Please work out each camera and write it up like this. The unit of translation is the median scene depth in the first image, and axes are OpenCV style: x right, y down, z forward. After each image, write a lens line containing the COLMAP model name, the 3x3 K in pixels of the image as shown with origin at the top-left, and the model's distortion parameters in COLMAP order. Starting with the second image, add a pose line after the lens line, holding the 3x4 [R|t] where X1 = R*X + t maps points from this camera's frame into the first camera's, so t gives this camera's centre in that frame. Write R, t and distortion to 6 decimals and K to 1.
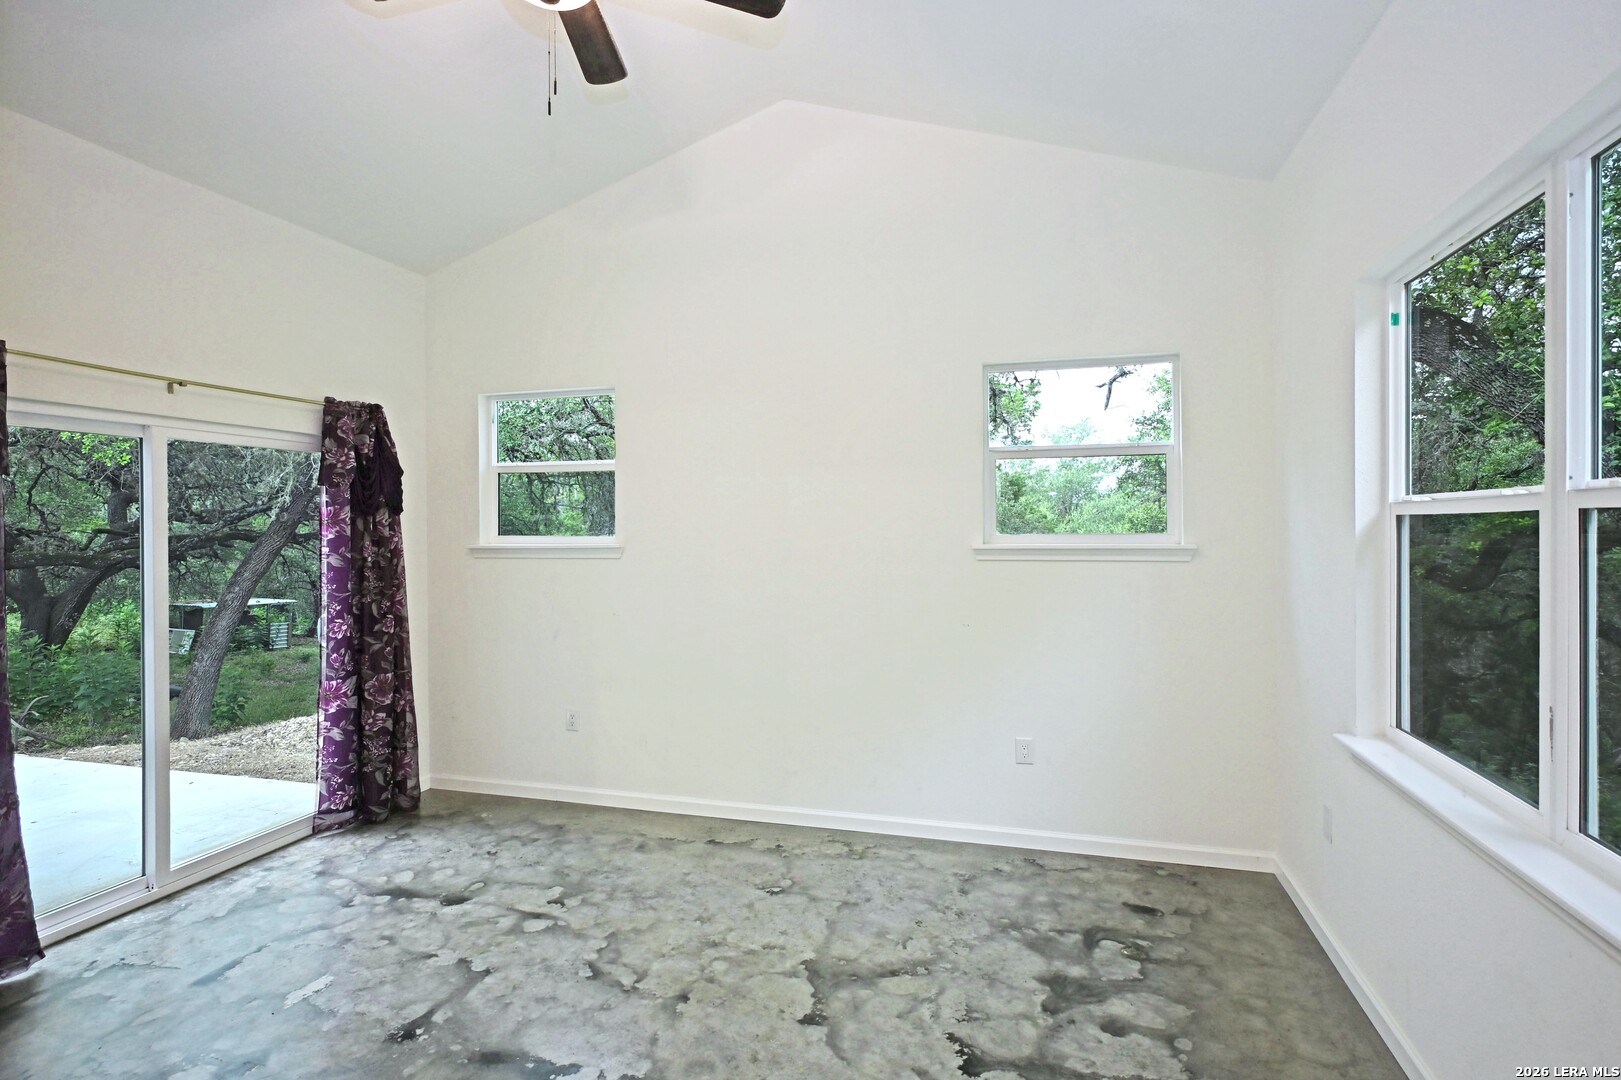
lens RADIAL K [[802.7, 0, 812.9], [0, 802.7, 532.6], [0, 0, 1]] dist [-0.002280, 0.000434]
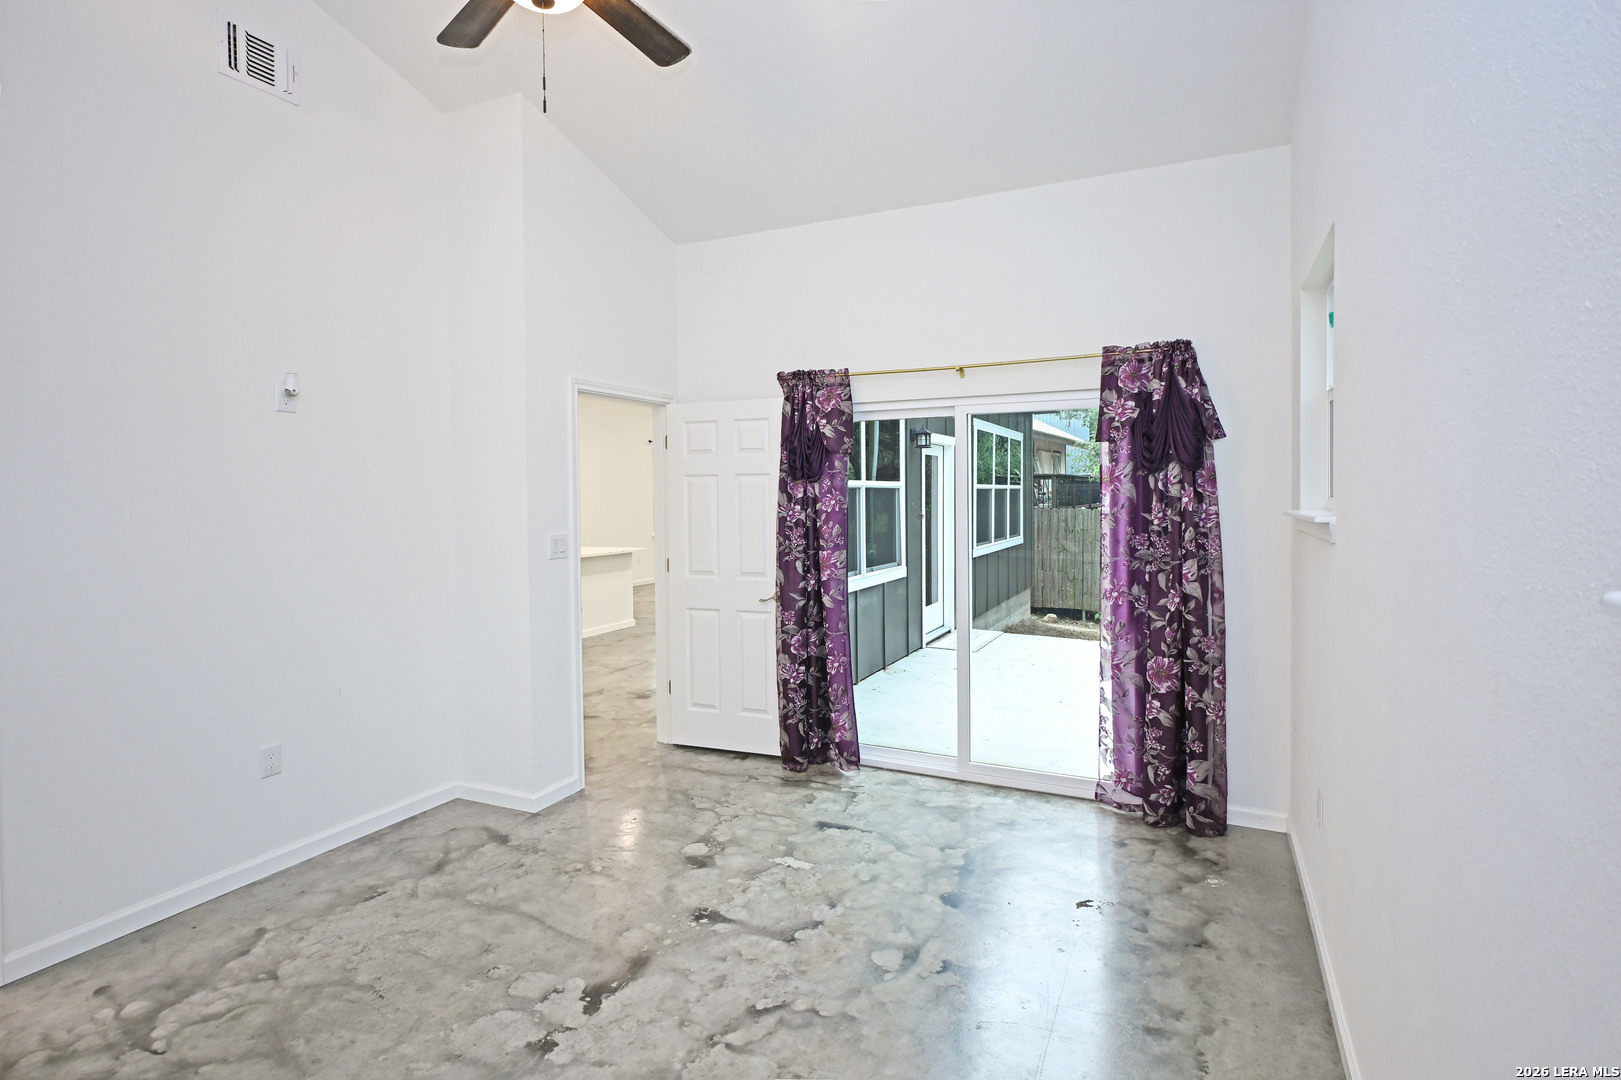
lens RADIAL K [[802.7, 0, 846.6], [0, 802.7, 520.7], [0, 0, 1]] dist [-0.002280, 0.000434]
pose [[-0.145459, 0.045072, -0.988337, 0.462370], [0.000279, 0.998964, 0.045515, -0.010889], [0.989364, 0.006345, -0.145321, 1.041680]]
